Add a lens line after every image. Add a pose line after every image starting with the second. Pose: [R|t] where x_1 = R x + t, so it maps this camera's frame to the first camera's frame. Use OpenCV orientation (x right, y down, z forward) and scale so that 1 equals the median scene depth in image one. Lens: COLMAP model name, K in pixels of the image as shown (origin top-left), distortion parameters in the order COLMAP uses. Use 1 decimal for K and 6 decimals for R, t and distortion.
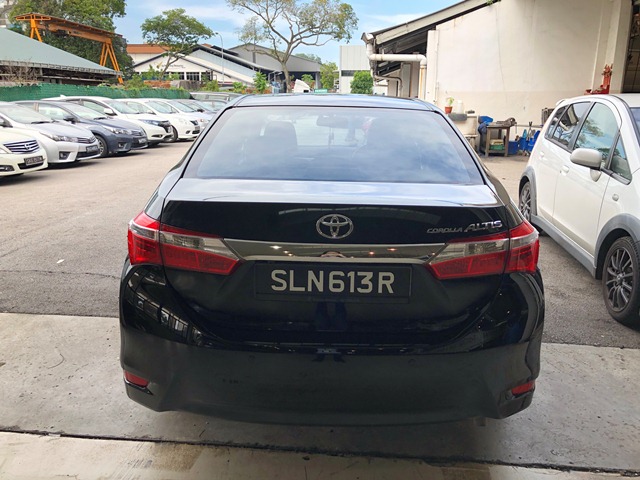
lens RADIAL K [[522.7, 0, 319.1], [0, 522.7, 238.5], [0, 0, 1]] dist [0.016717, -0.005313]
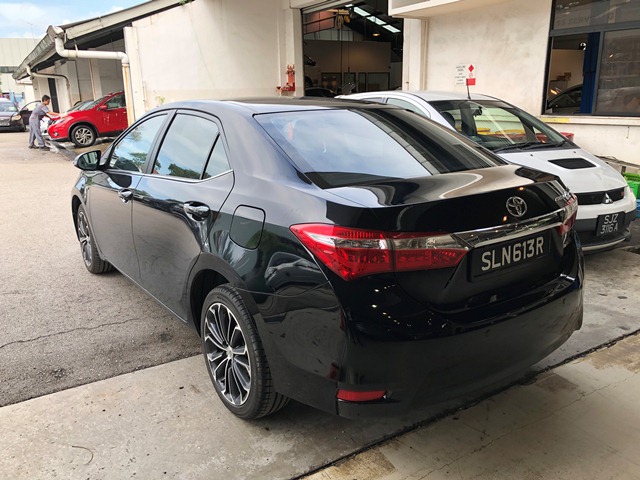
lens RADIAL K [[522.7, 0, 319.7], [0, 522.7, 241.3], [0, 0, 1]] dist [0.016717, -0.005313]
pose [[0.802319, -0.184084, 0.567801, -0.793659], [0.178615, 0.981711, 0.065888, -0.081285], [-0.569545, 0.048555, 0.820525, 0.204968]]
